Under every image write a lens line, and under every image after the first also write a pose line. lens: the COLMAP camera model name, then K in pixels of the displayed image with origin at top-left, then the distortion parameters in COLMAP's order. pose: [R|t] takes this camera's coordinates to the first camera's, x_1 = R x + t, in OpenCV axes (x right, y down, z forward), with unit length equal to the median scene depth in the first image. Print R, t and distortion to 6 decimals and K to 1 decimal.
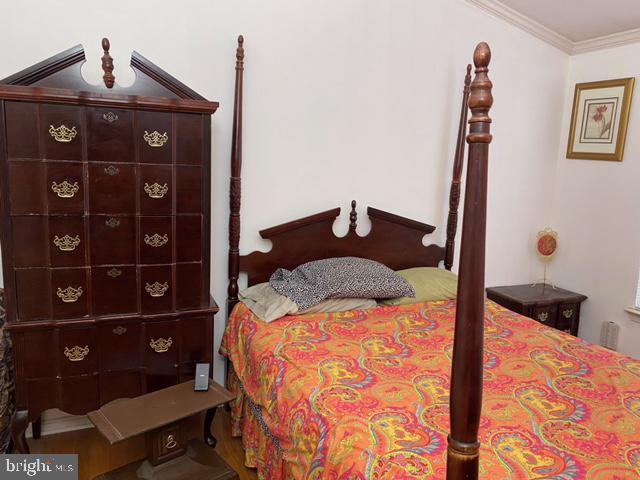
lens RADIAL K [[490.8, 0, 316.9], [0, 490.8, 237.5], [0, 0, 1]] dist [0.019304, -0.028946]
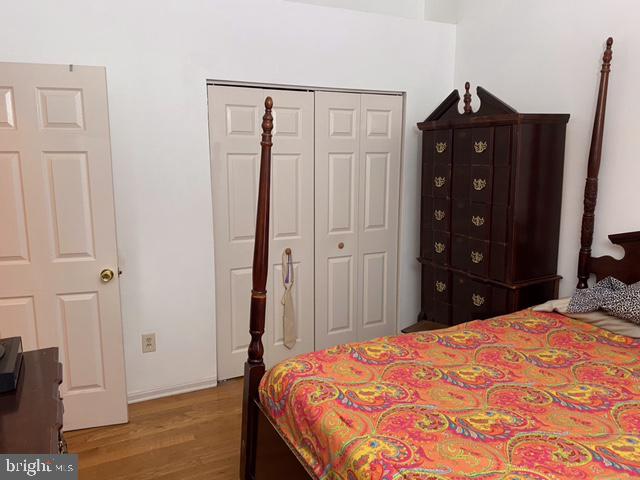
lens RADIAL K [[490.8, 0, 317.8], [0, 490.8, 240.4], [0, 0, 1]] dist [0.019304, -0.028946]
pose [[0.075632, 0.136352, -0.987769, 0.868146], [-0.158288, 0.979687, 0.123116, -0.033724], [0.984492, 0.147041, 0.095679, 0.380739]]
